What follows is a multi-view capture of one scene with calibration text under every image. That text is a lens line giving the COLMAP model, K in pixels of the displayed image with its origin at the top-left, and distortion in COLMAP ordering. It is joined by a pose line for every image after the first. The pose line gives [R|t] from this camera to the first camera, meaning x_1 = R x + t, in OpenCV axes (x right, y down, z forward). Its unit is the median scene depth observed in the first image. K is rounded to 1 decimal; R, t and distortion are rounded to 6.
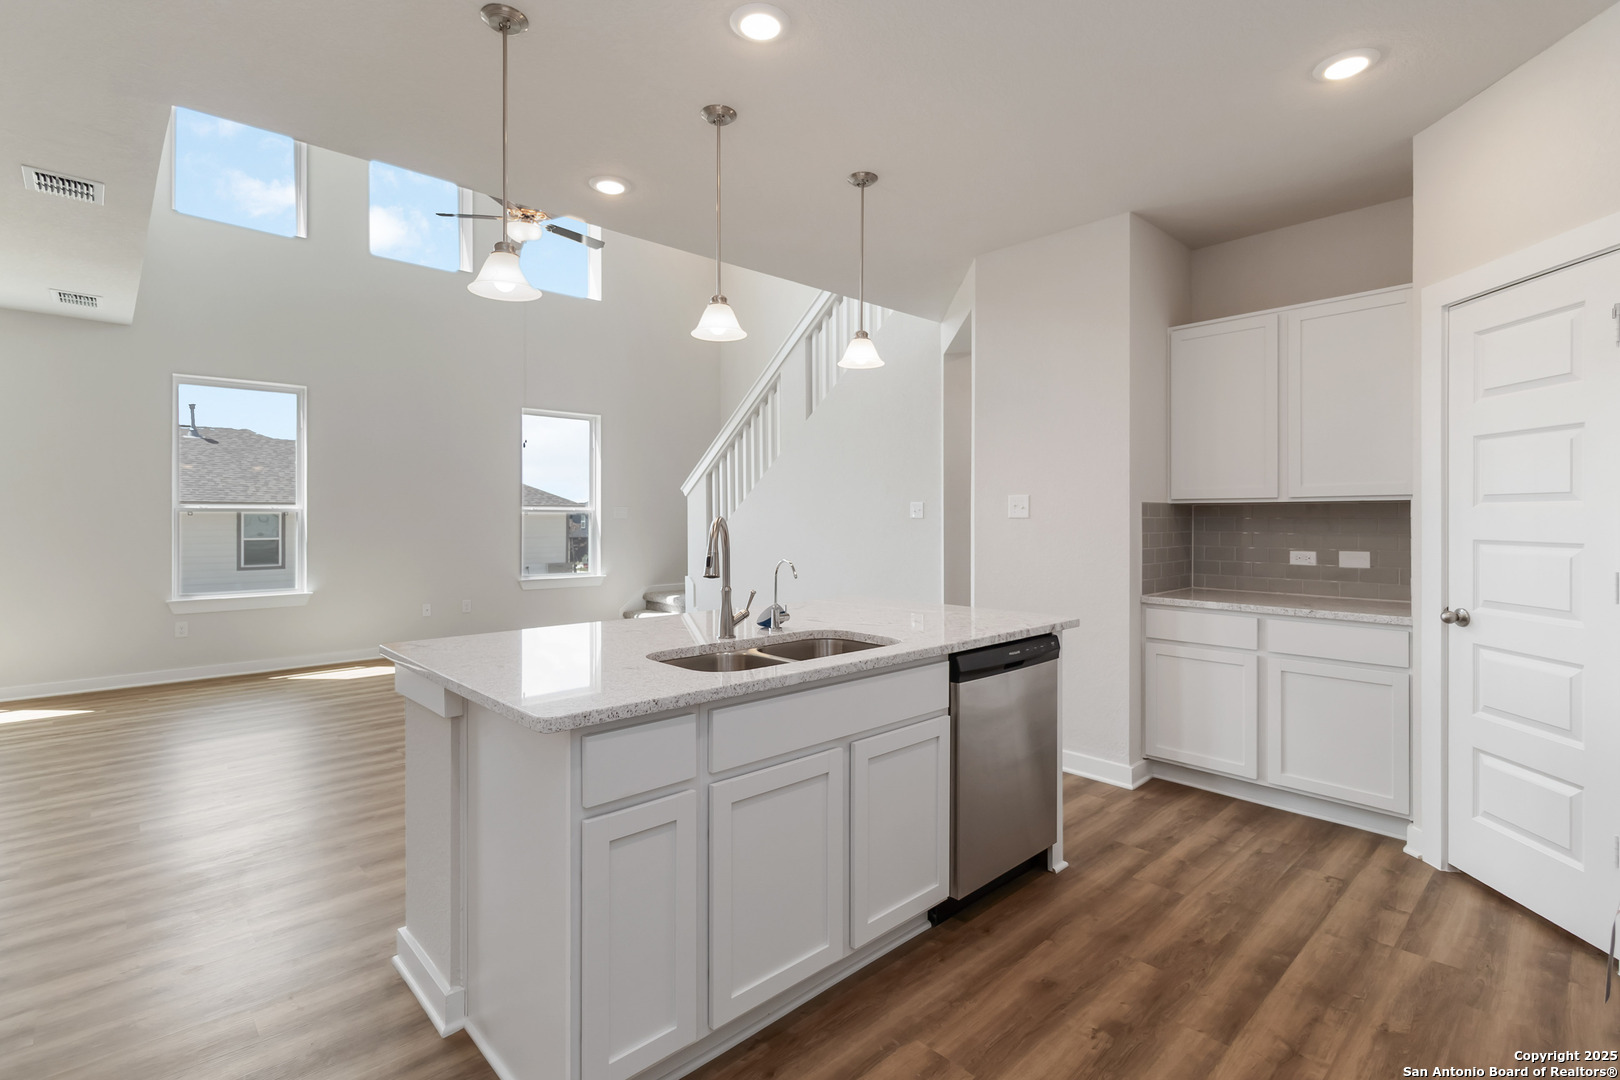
lens RADIAL K [[760.4, 0, 819.0], [0, 760.4, 517.9], [0, 0, 1]] dist [0.001511, 0.000761]
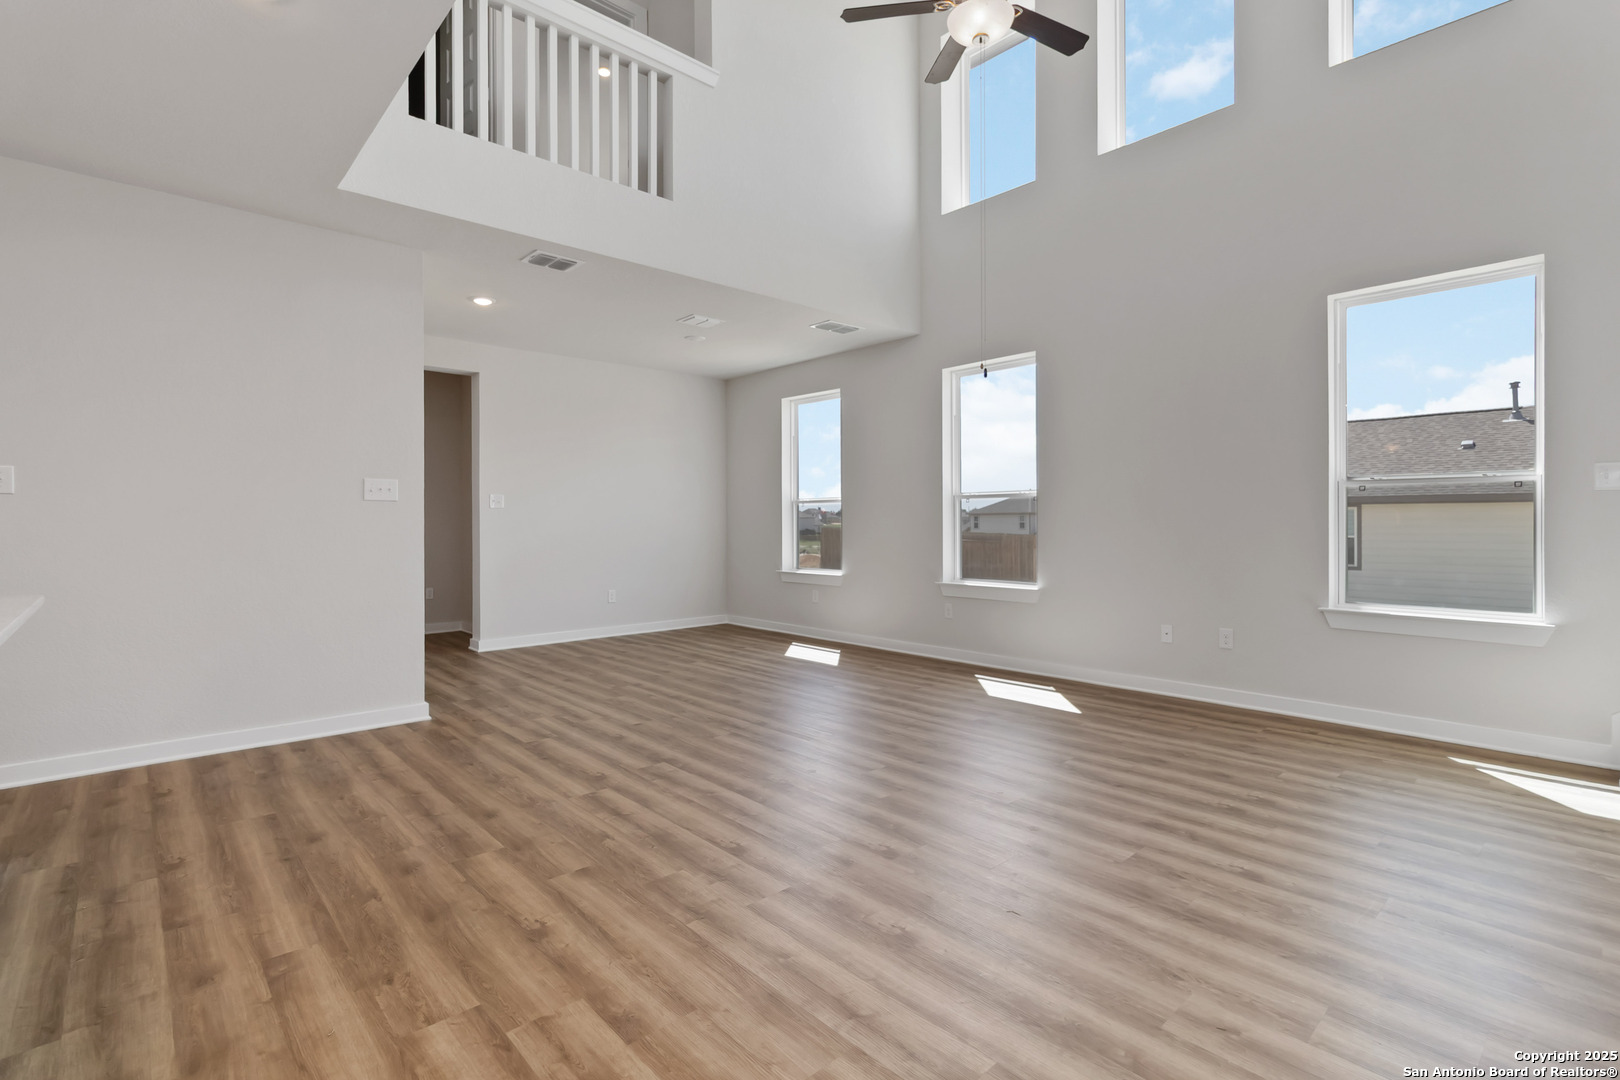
lens RADIAL K [[760.4, 0, 815.6], [0, 760.4, 527.2], [0, 0, 1]] dist [0.001511, 0.000761]
pose [[-0.022487, 0.011481, -0.999681, 0.492730], [-0.000255, 0.999934, 0.011489, 0.044178], [0.999747, 0.000513, -0.022483, 1.876759]]
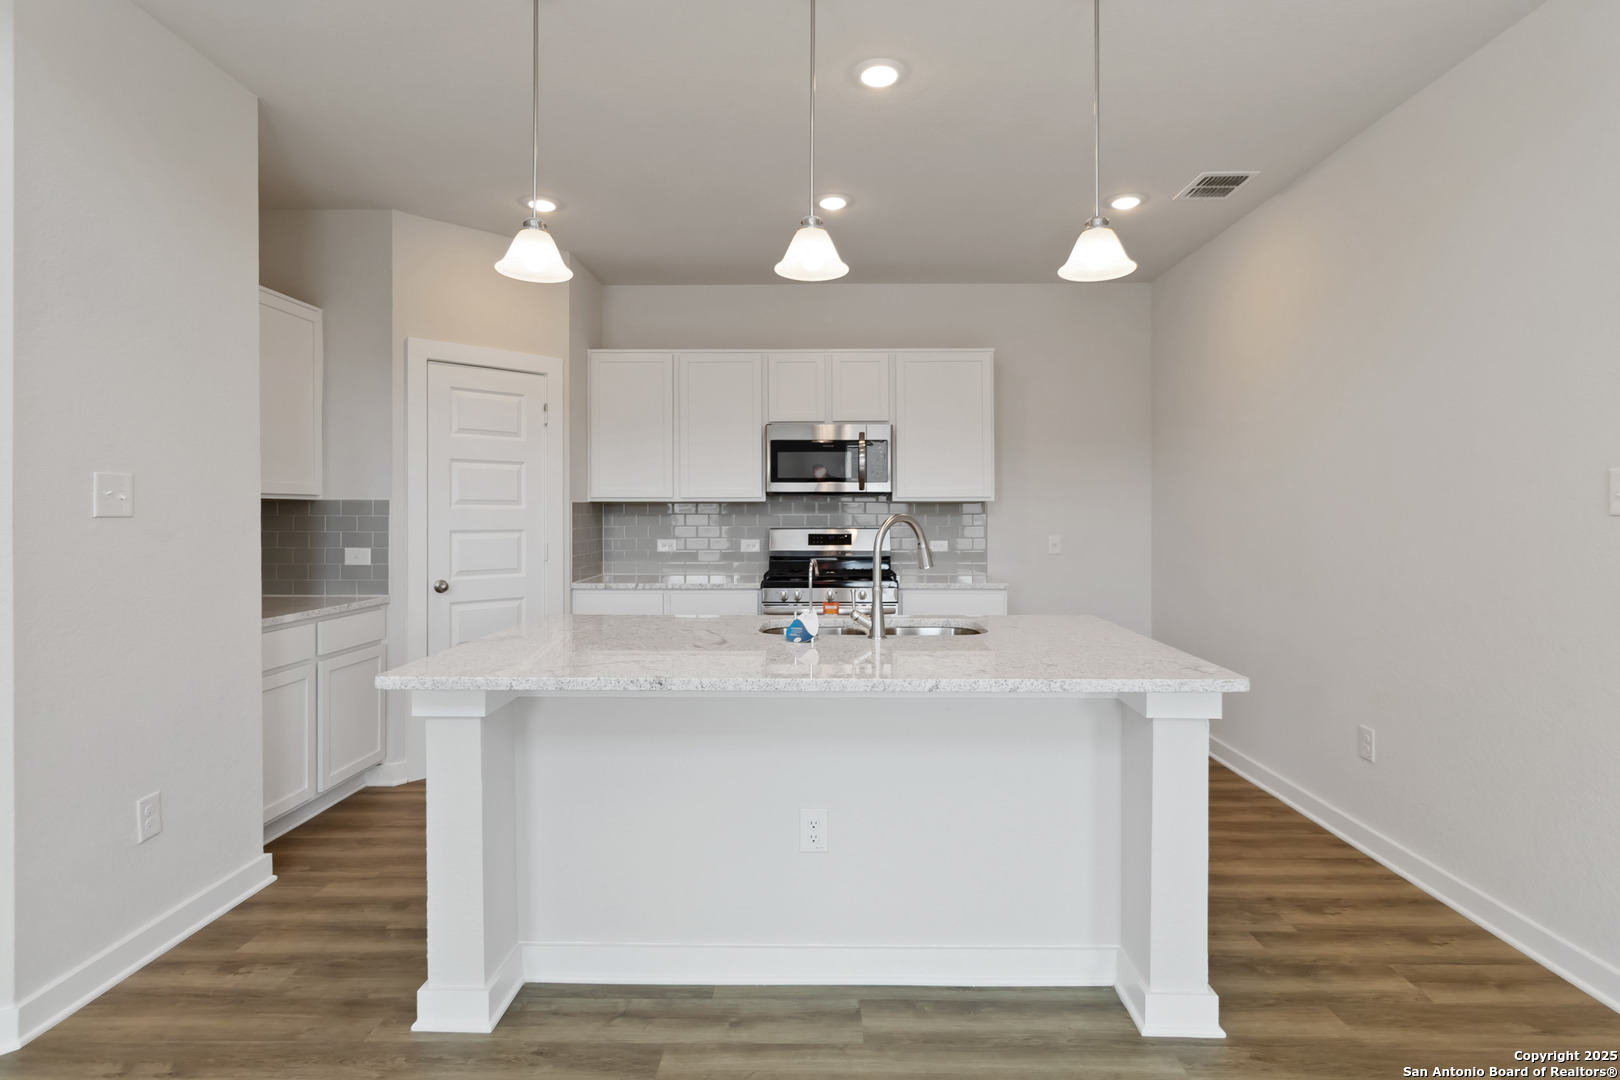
lens RADIAL K [[820.0, 0, 823.9], [0, 820.0, 514.4], [0, 0, 1]] dist [0.002349, -0.003116]
pose [[-0.720588, 0.002117, 0.693360, -0.721936], [0.002612, 0.999997, -0.000339, 0.000513], [-0.693359, 0.001567, -0.720591, 1.626591]]
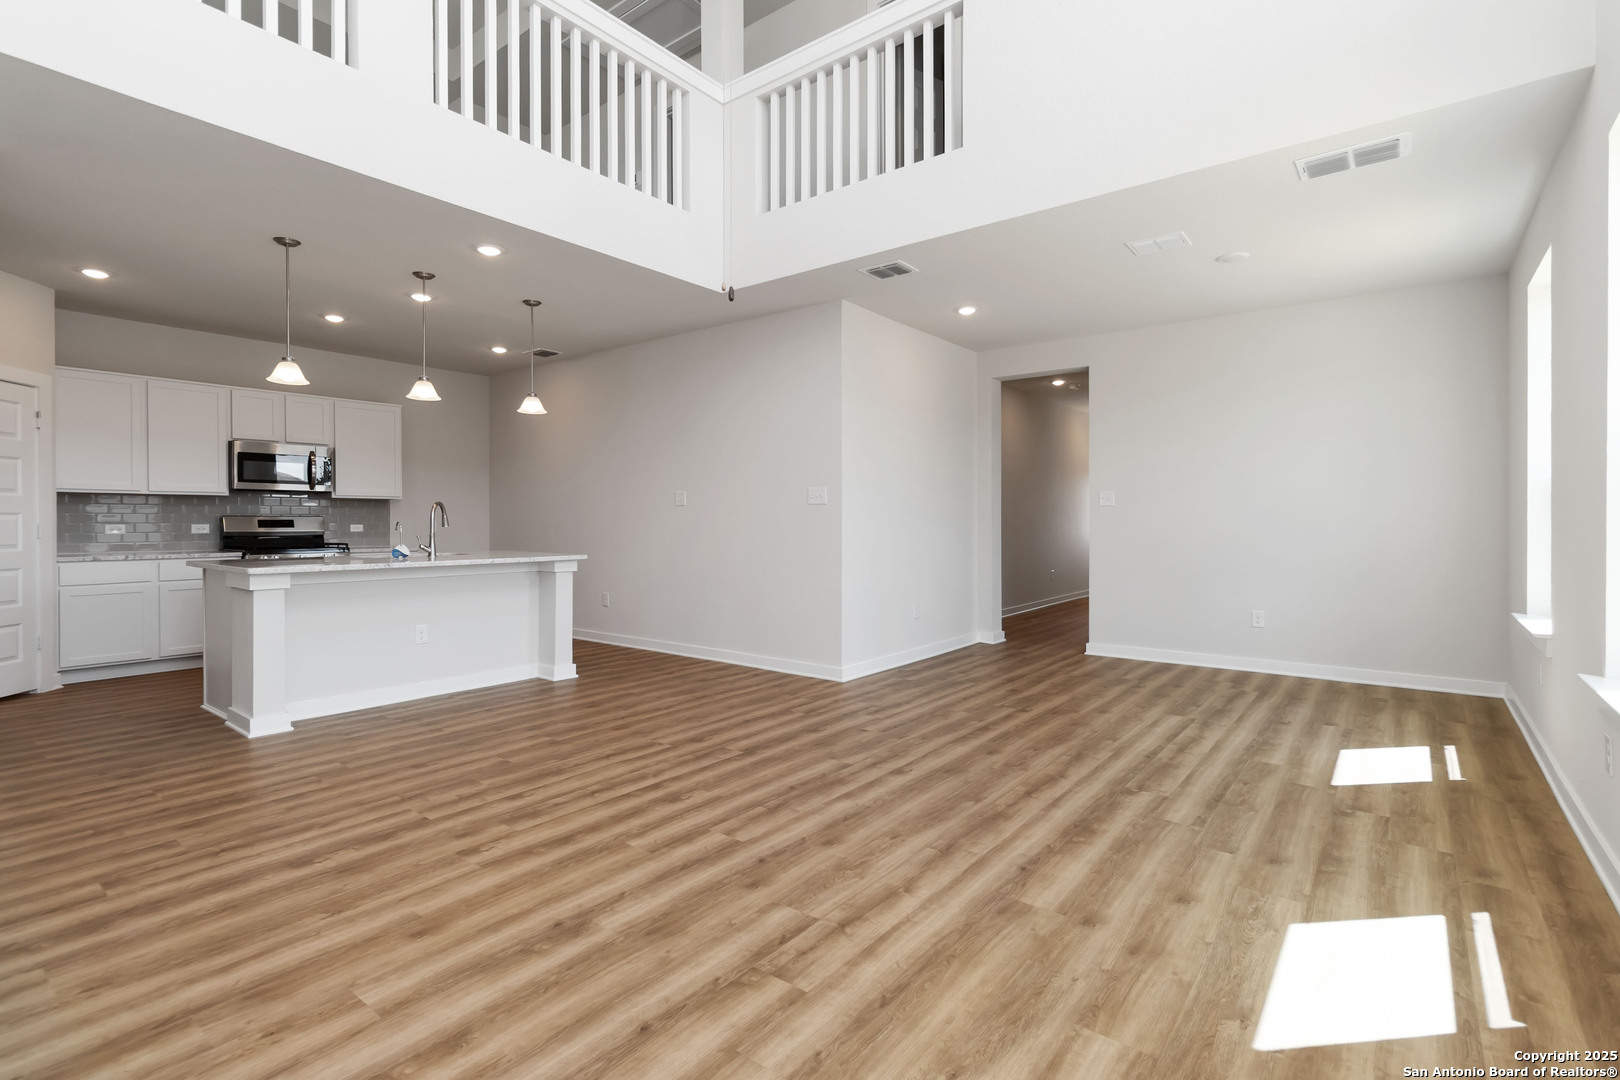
lens RADIAL K [[760.4, 0, 820.8], [0, 760.4, 525.0], [0, 0, 1]] dist [0.001511, 0.000761]
pose [[-0.988758, 0.002470, -0.149507, -0.814195], [0.001541, 0.999979, 0.006328, 0.050204], [0.149519, 0.006027, -0.988740, 3.010845]]
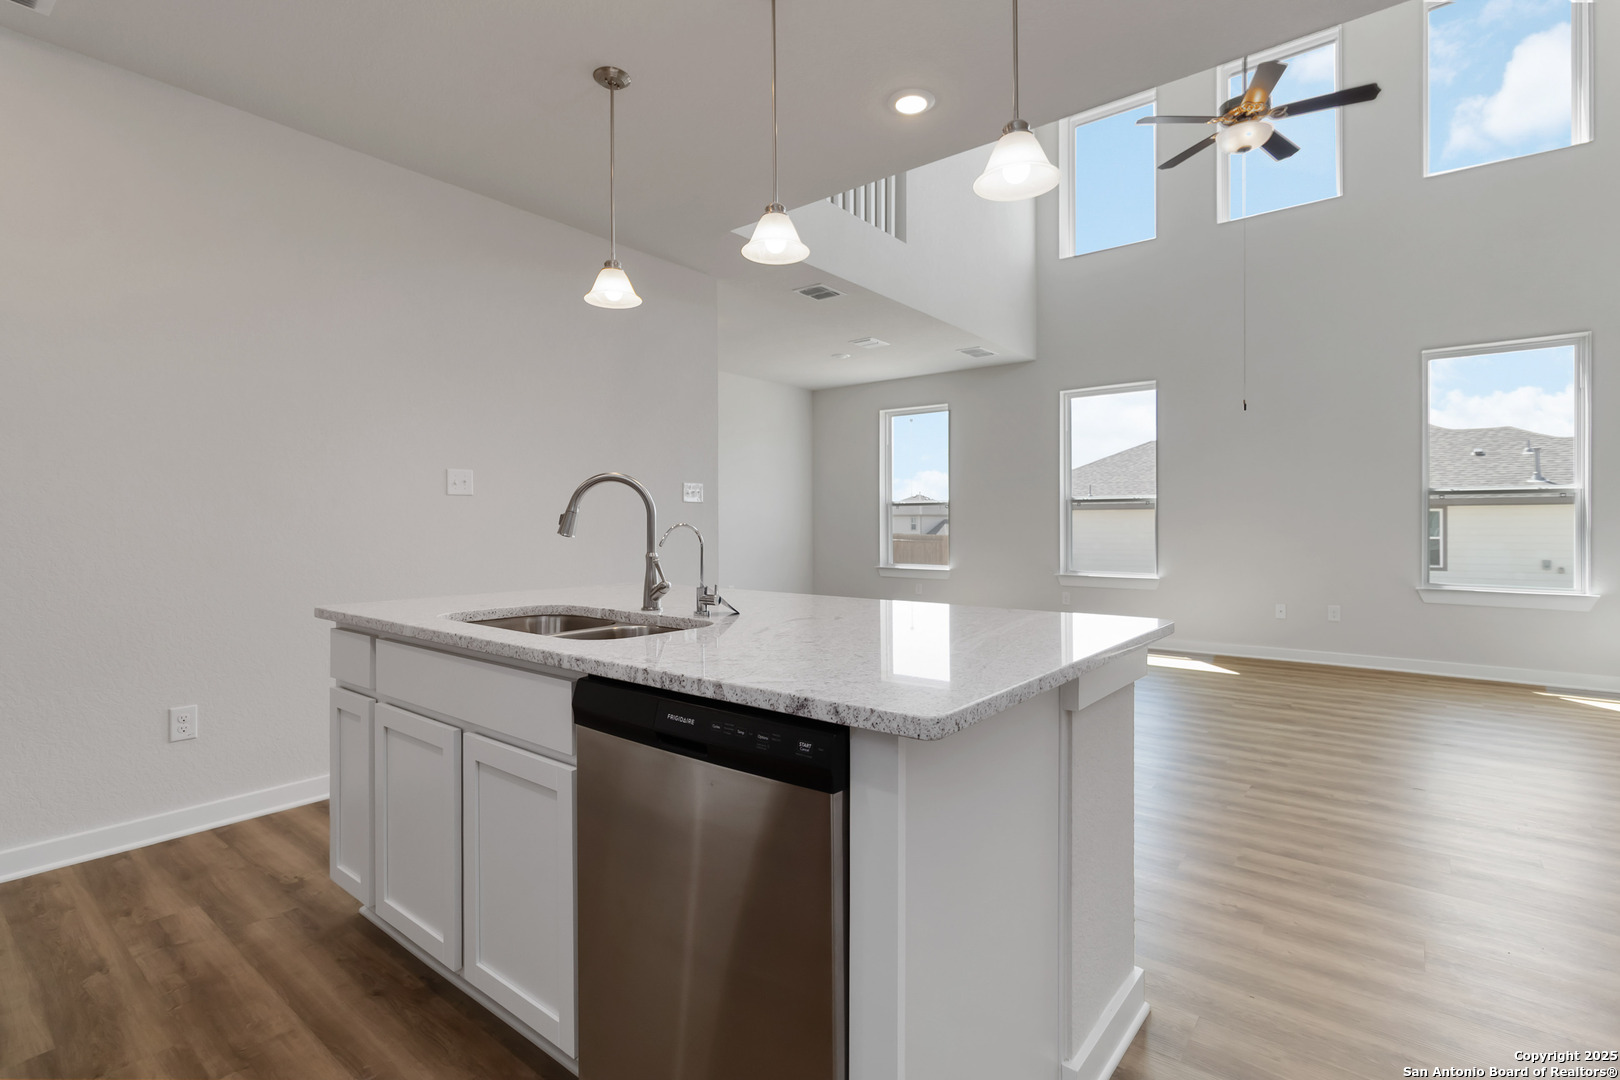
lens RADIAL K [[760.4, 0, 820.8], [0, 760.4, 521.2], [0, 0, 1]] dist [0.001511, 0.000761]
pose [[0.148804, 0.001662, -0.988865, 0.707767], [-0.000746, 0.999998, 0.001568, 0.047771], [0.988866, 0.000505, 0.148805, 0.959266]]
